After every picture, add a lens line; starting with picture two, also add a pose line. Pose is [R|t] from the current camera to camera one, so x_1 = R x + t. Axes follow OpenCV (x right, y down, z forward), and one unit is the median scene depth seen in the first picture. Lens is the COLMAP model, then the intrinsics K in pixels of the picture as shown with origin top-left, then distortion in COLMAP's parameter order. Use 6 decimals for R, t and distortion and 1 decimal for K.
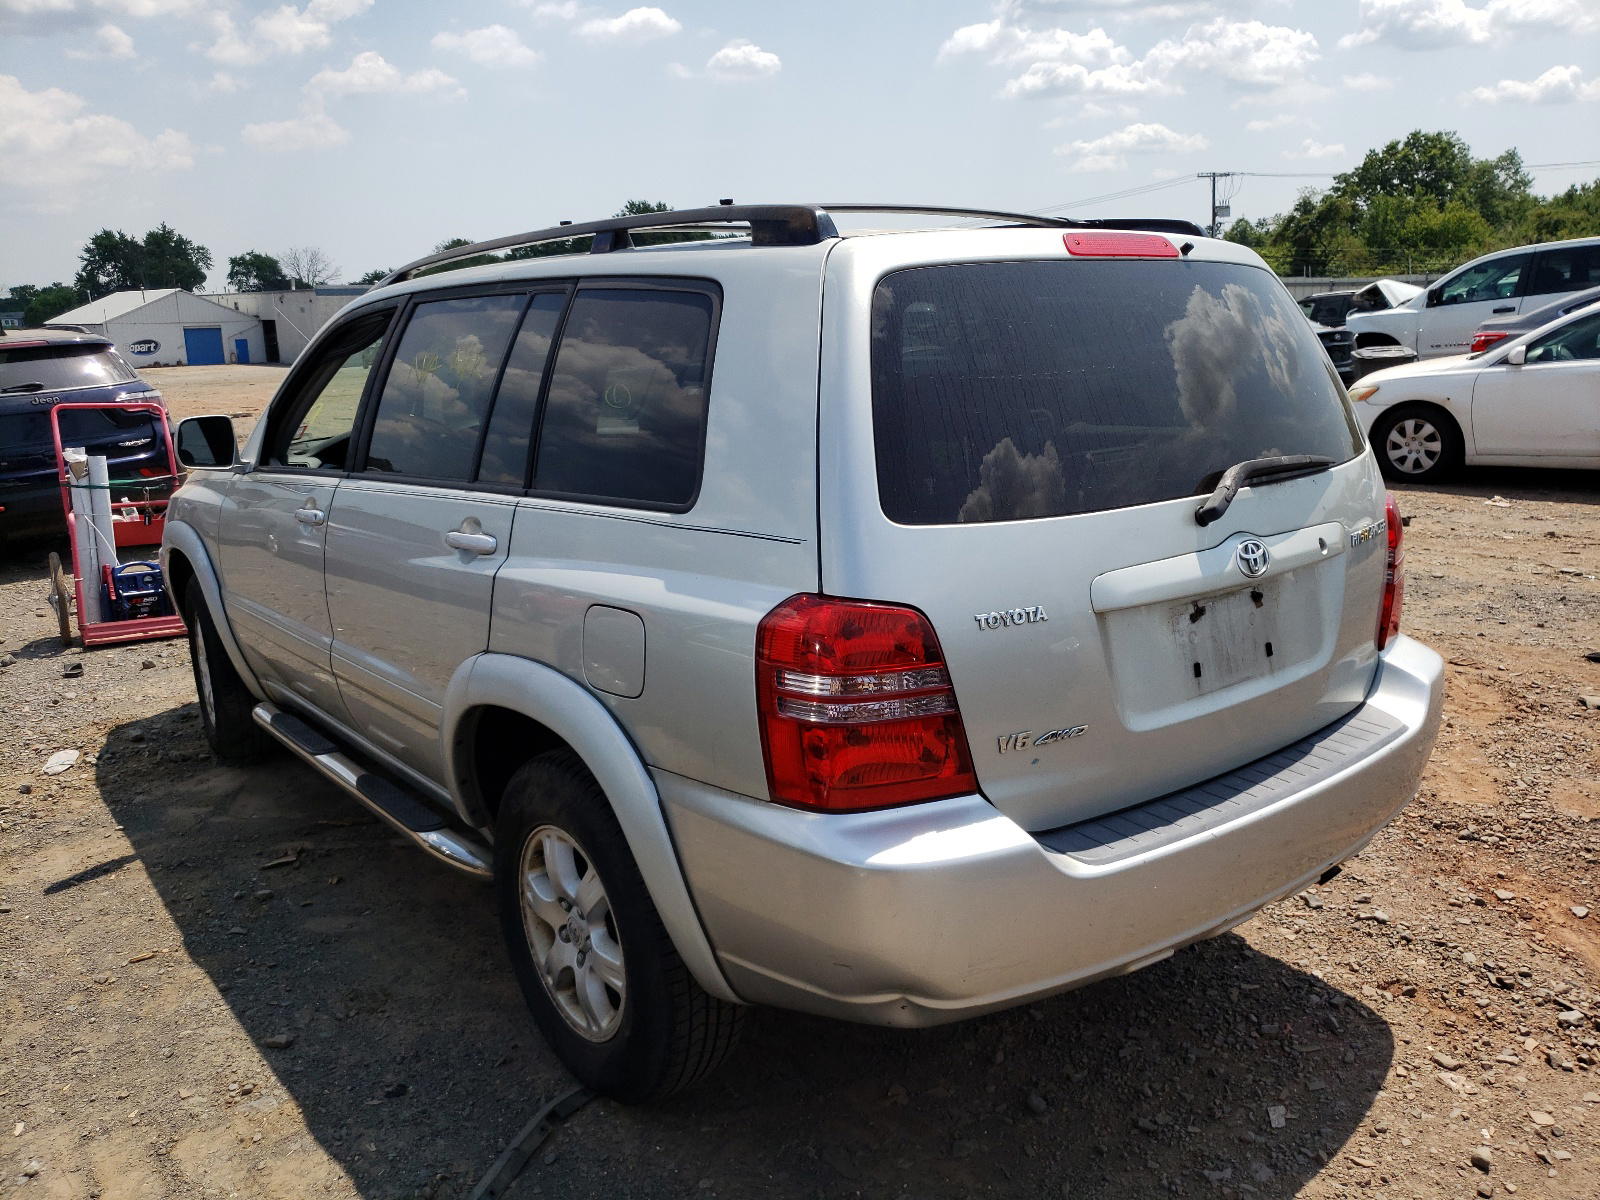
lens RADIAL K [[1228.1, 0, 812.5], [0, 1228.1, 612.2], [0, 0, 1]] dist [-0.020846, 0.061244]
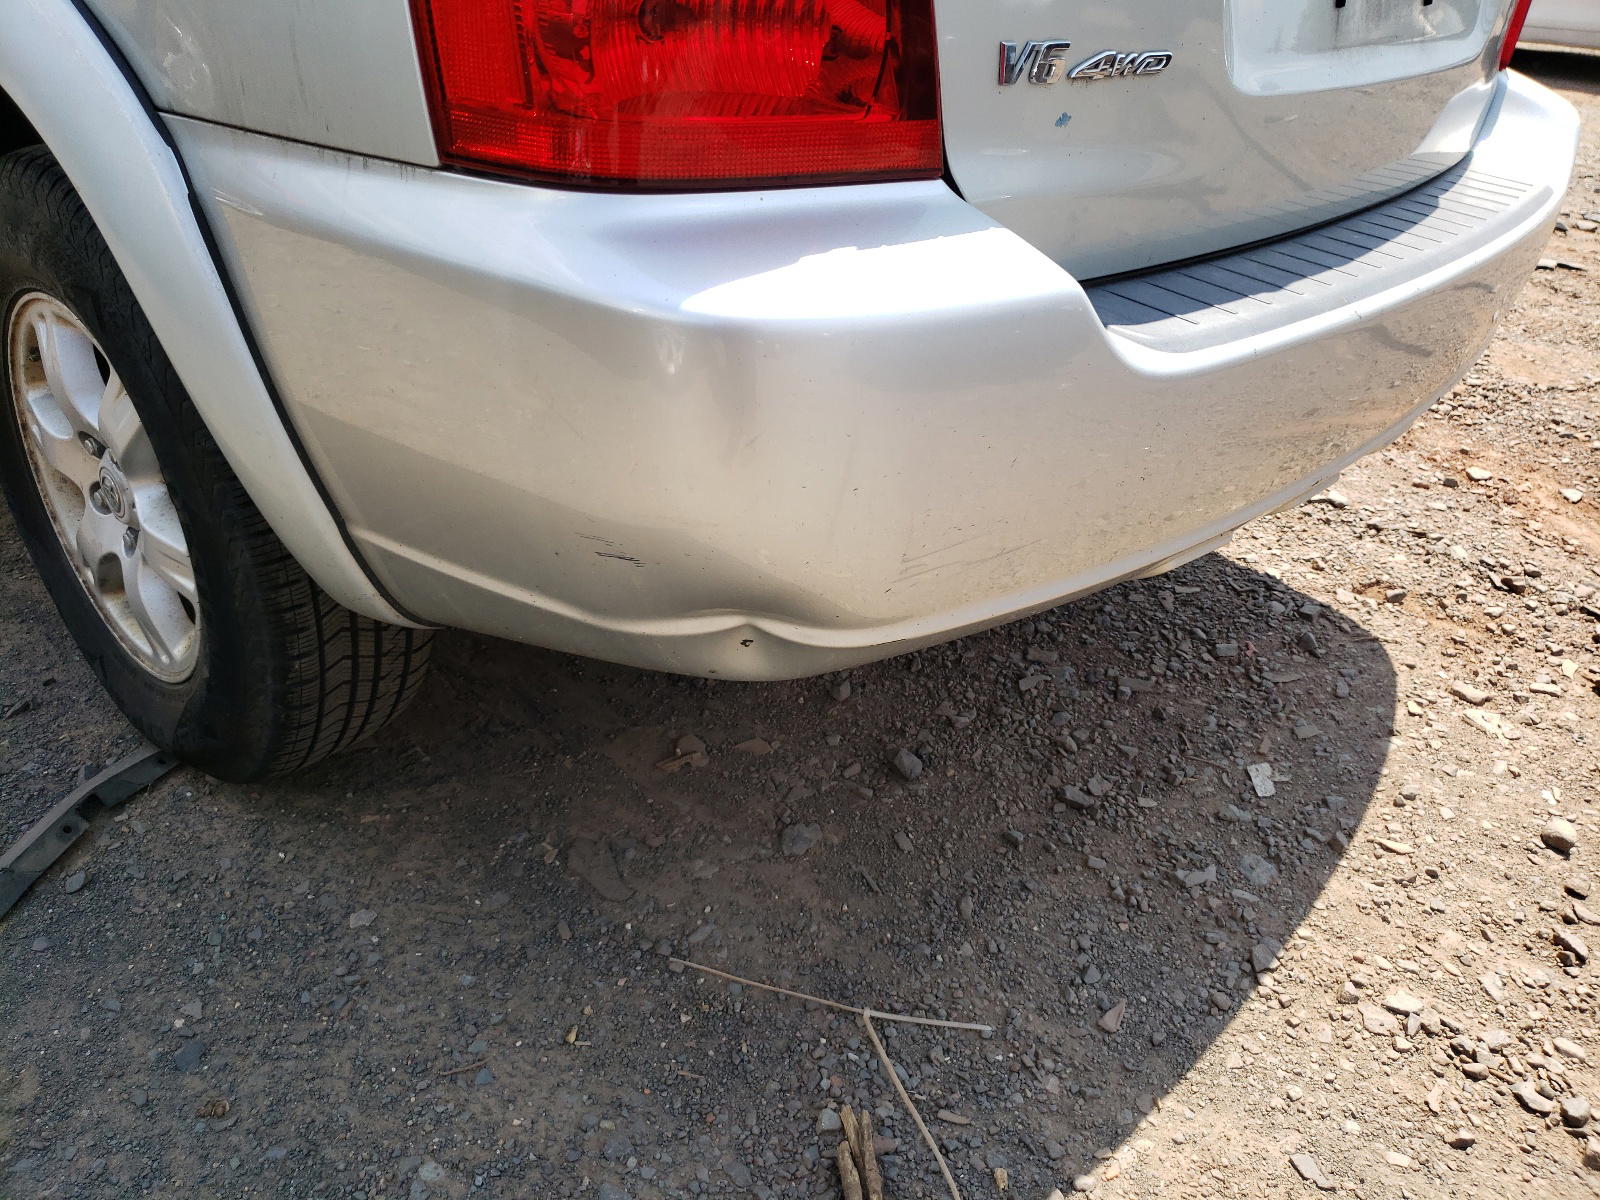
lens RADIAL K [[1228.1, 0, 812.5], [0, 1228.1, 612.2], [0, 0, 1]] dist [-0.020846, 0.061244]
pose [[0.982174, 0.000371, 0.187974, 0.011550], [-0.060915, 0.946661, 0.316420, 0.120497], [-0.177830, -0.322230, 0.929809, 0.424429]]
